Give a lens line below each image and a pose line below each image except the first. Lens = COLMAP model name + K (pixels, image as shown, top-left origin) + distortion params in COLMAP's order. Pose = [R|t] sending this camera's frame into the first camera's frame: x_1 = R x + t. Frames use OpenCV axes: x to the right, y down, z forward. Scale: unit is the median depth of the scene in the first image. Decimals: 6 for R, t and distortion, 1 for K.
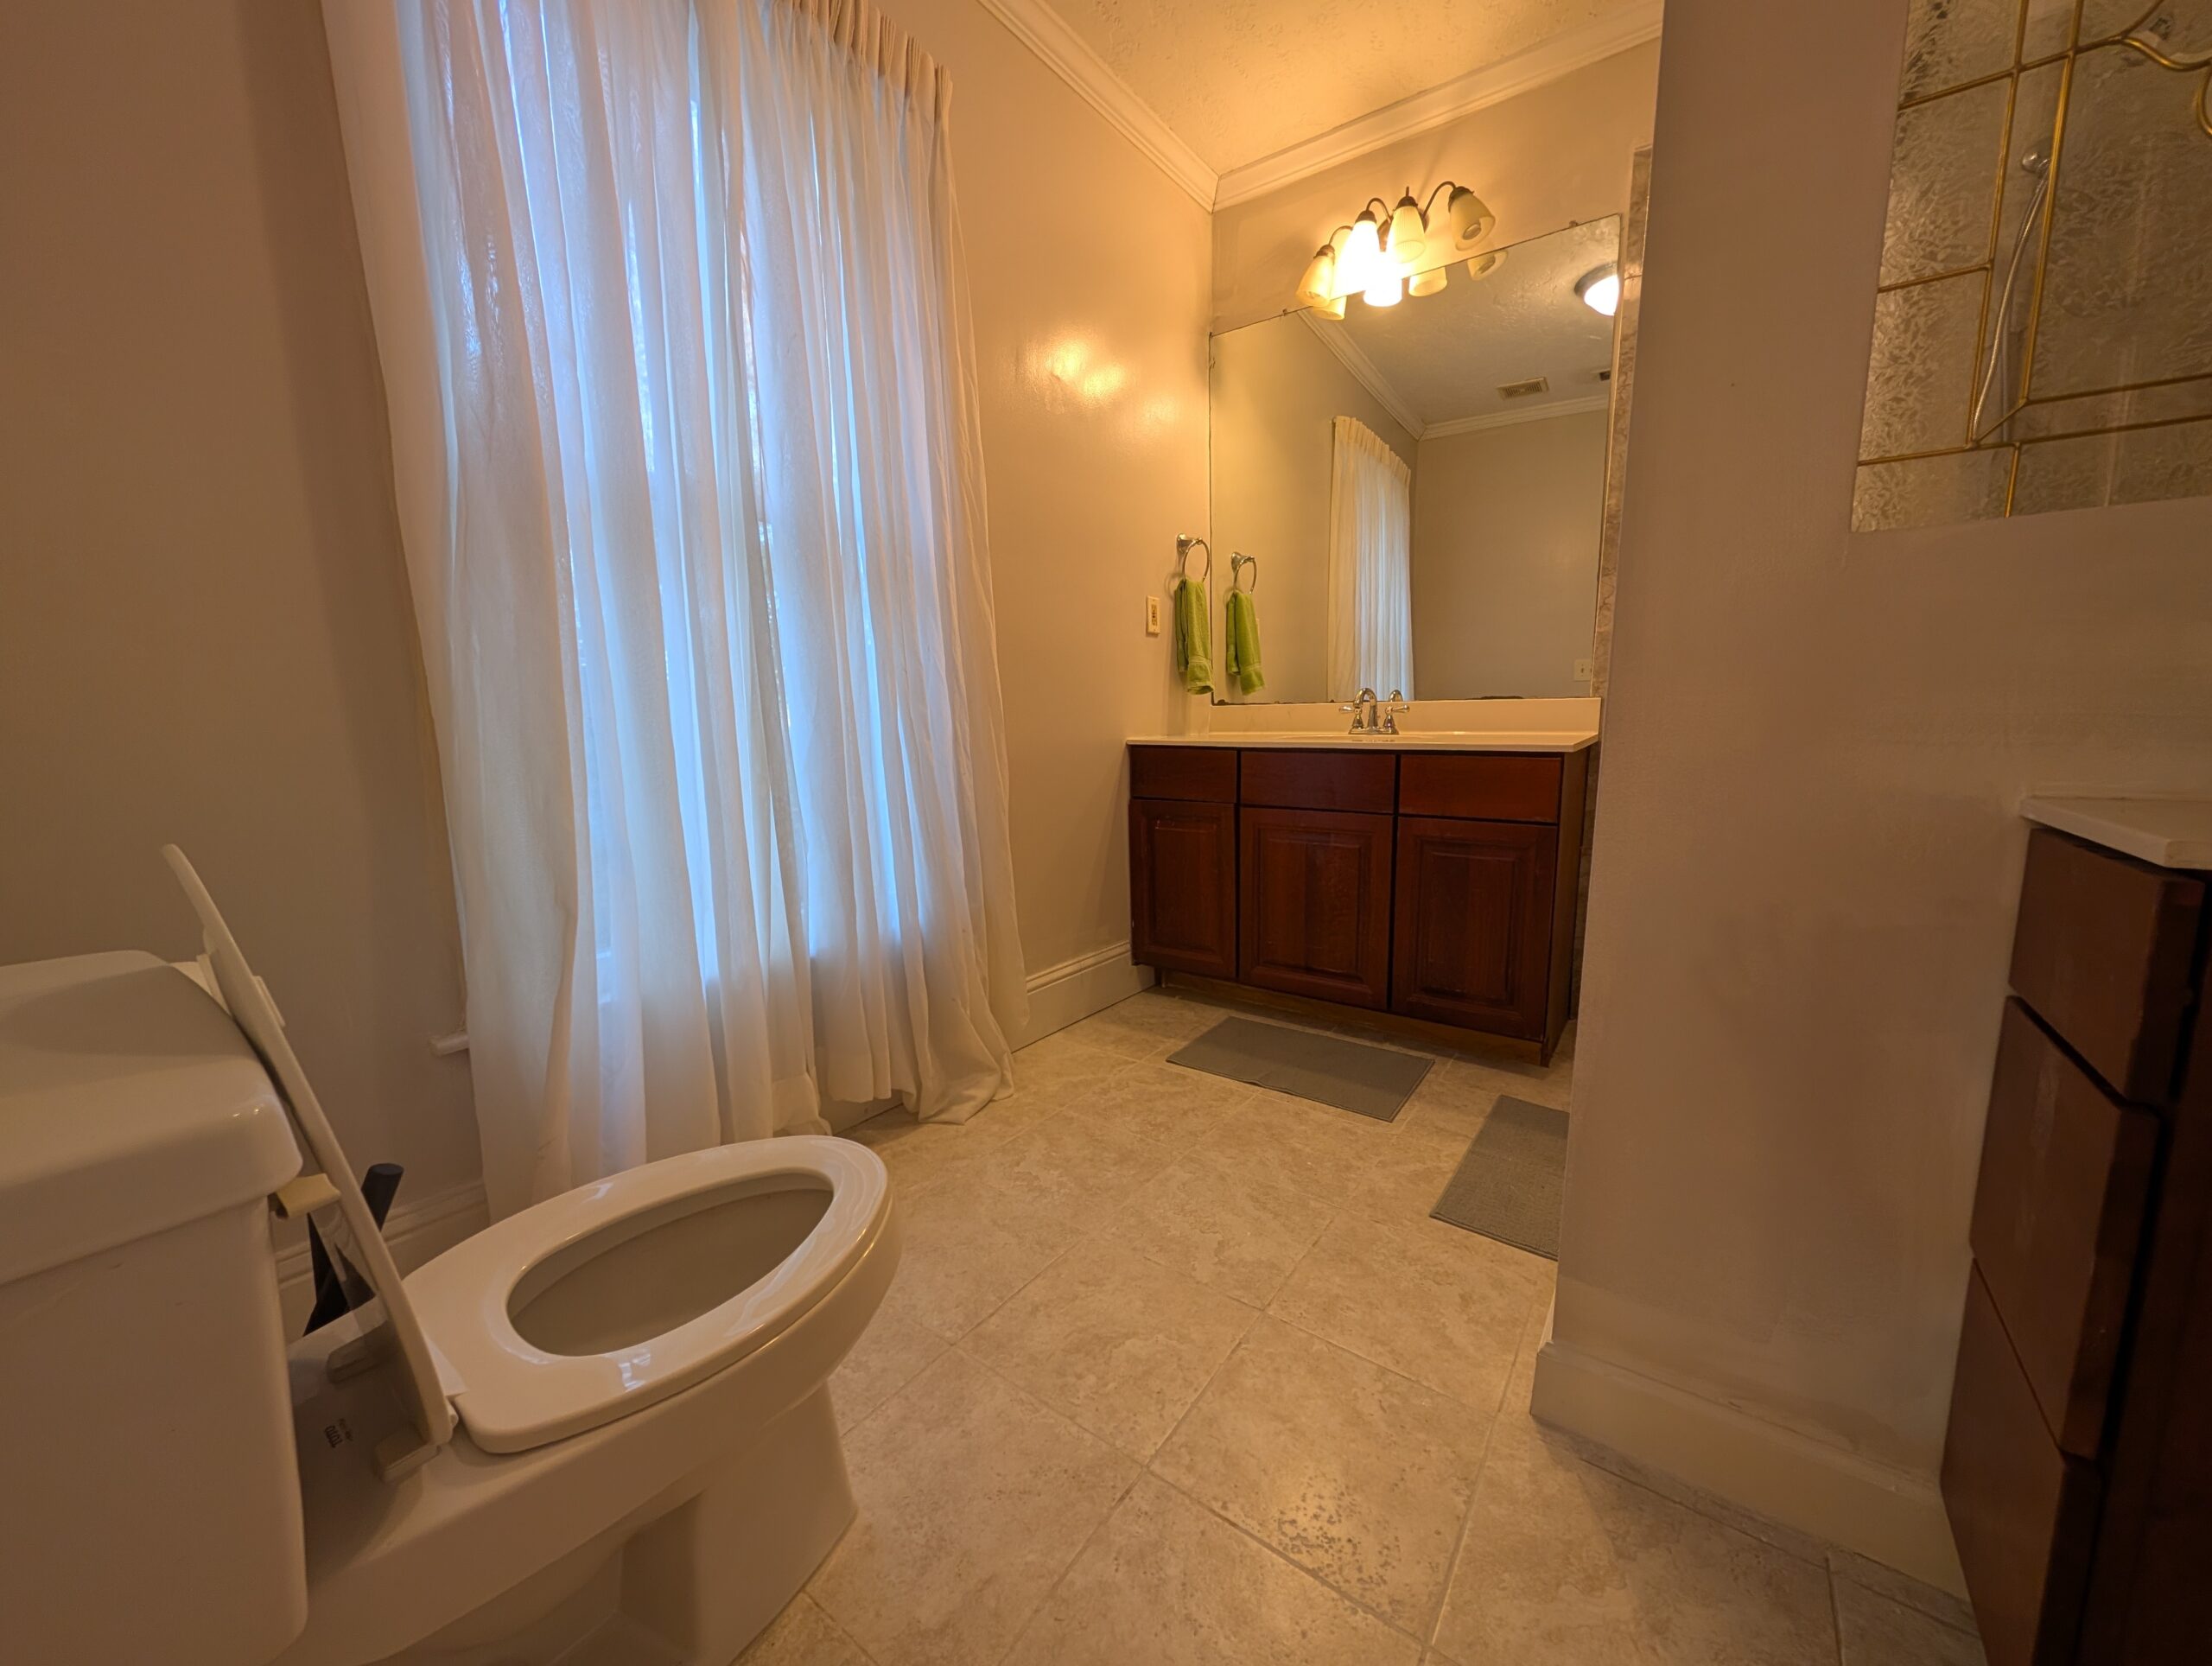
lens RADIAL K [[840.8, 0, 1100.4], [0, 840.8, 838.5], [0, 0, 1]] dist [-0.001285, 0.000173]
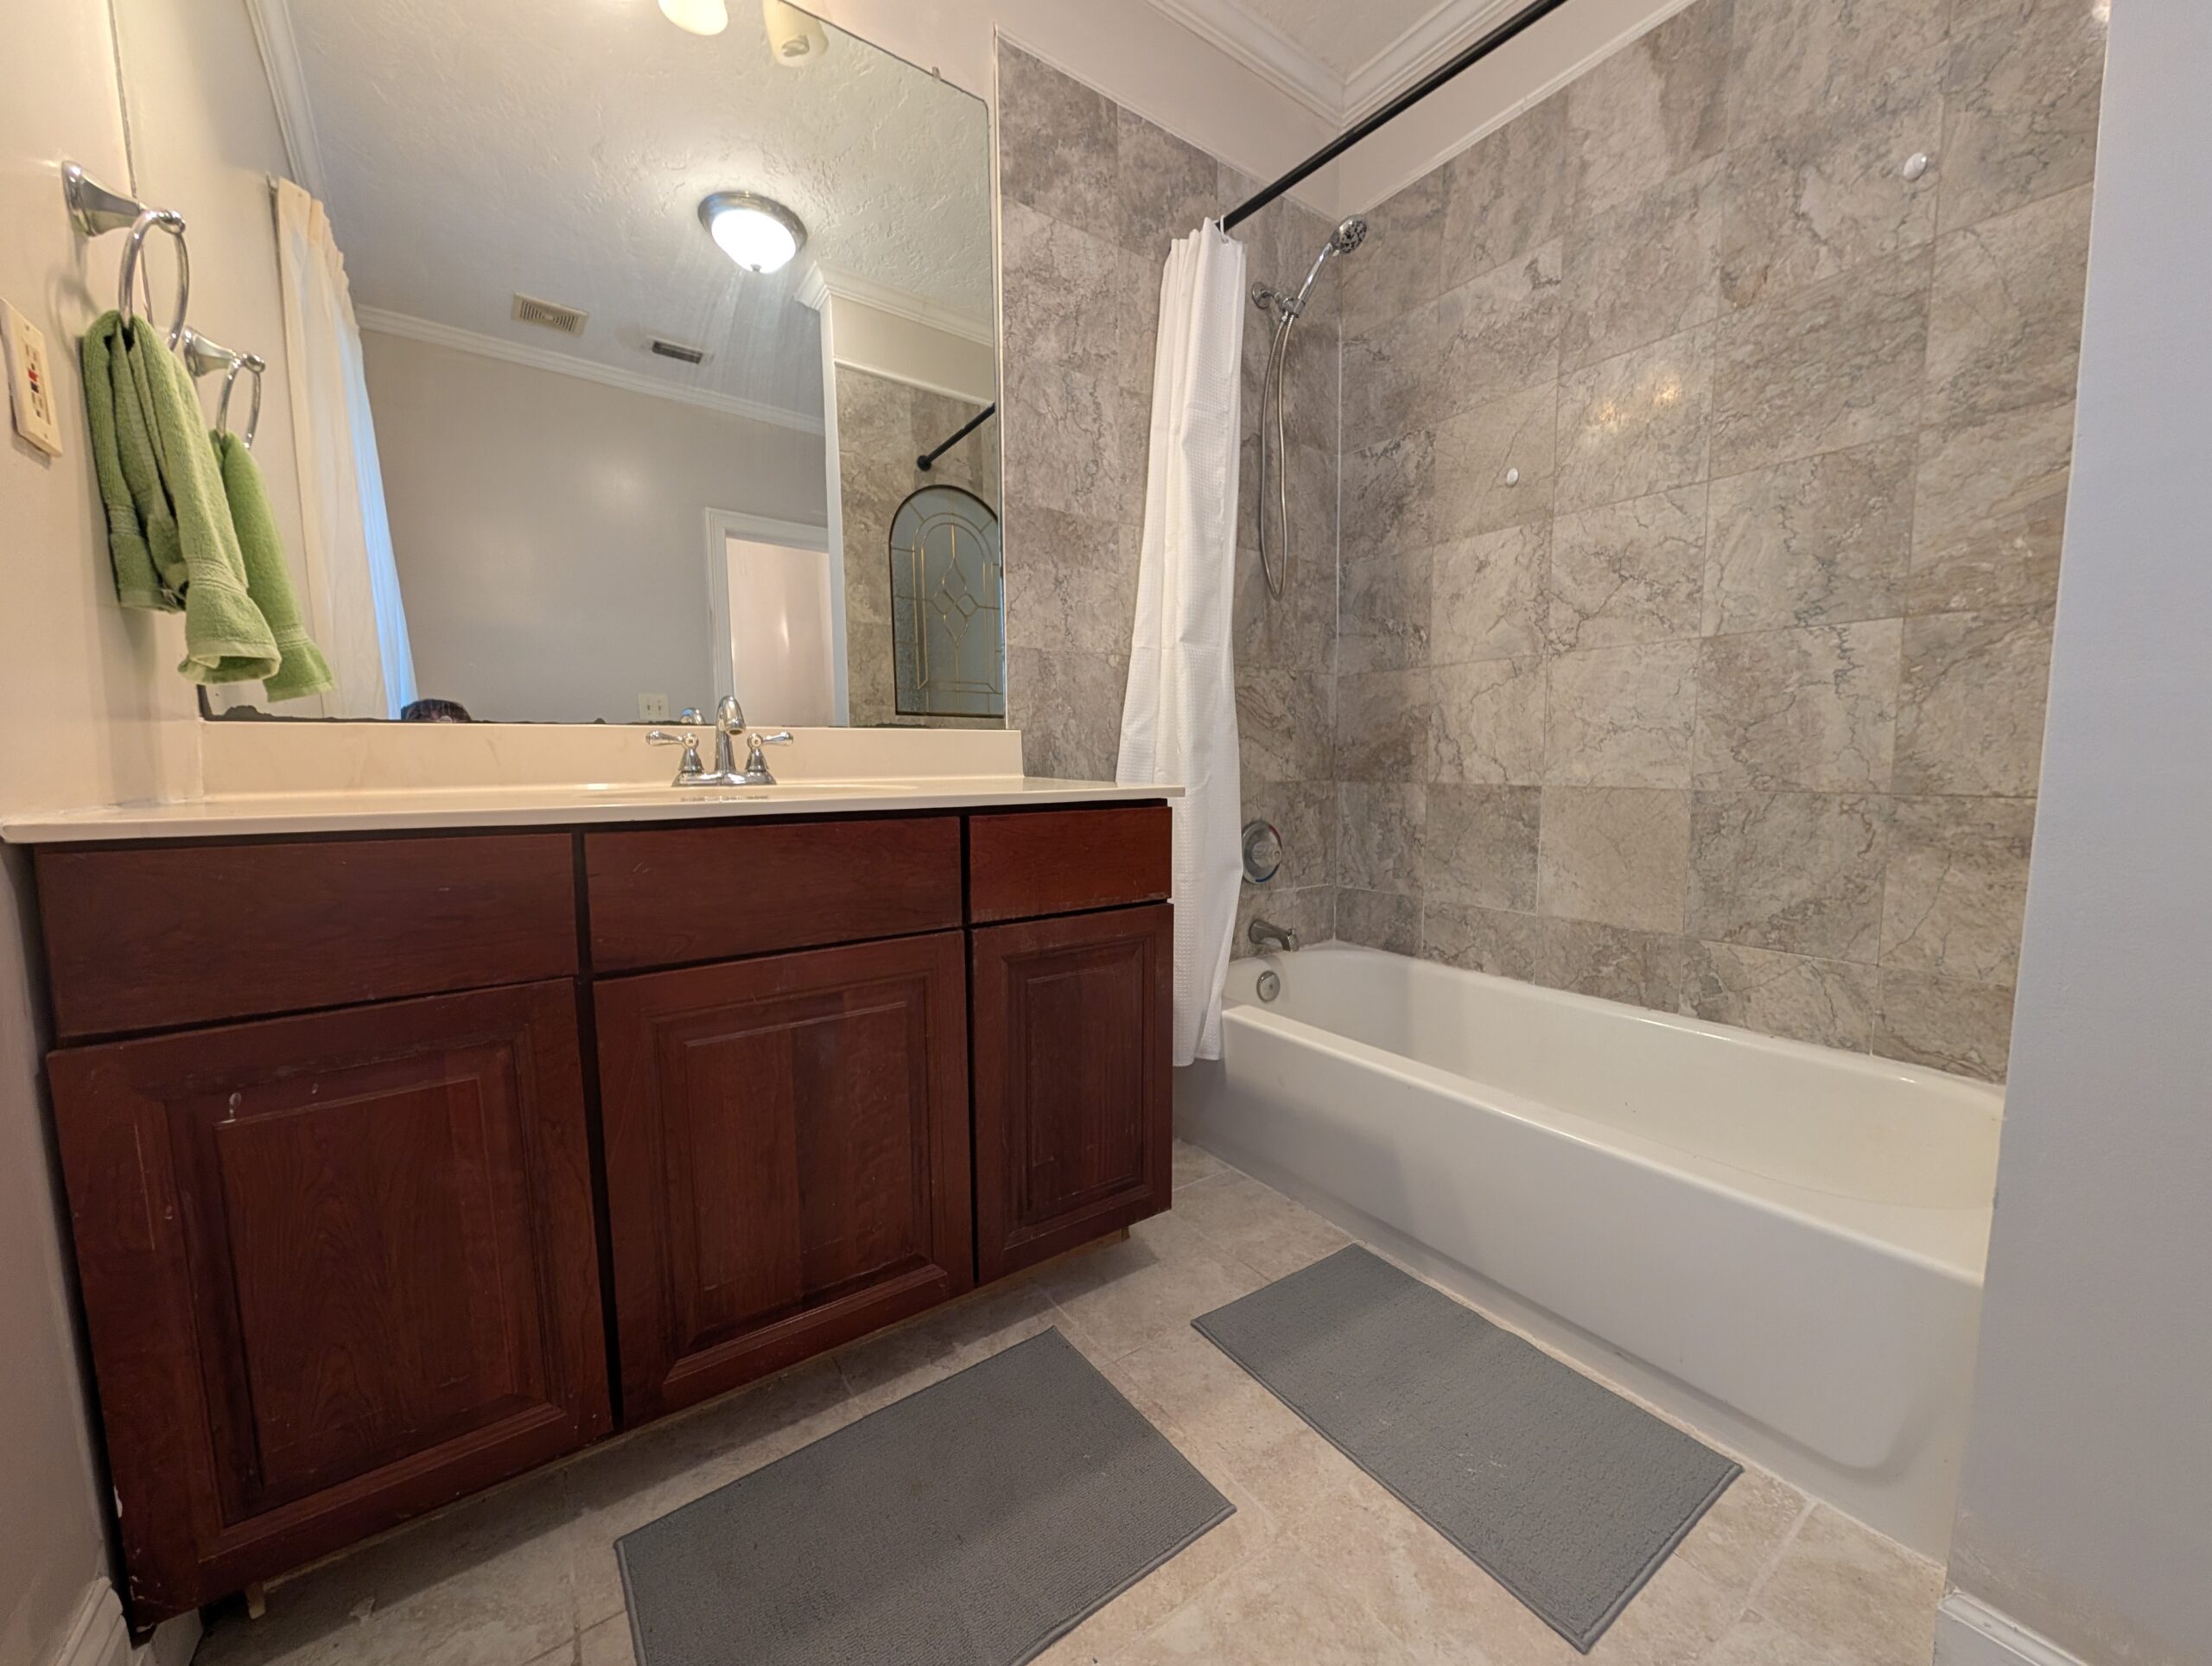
lens RADIAL K [[840.8, 0, 1104.6], [0, 840.8, 834.7], [0, 0, 1]] dist [-0.001285, 0.000173]
pose [[0.318113, -0.074962, 0.945084, -0.111746], [0.143970, 0.989127, 0.029996, -0.082419], [-0.937057, 0.126522, 0.325447, 0.671330]]
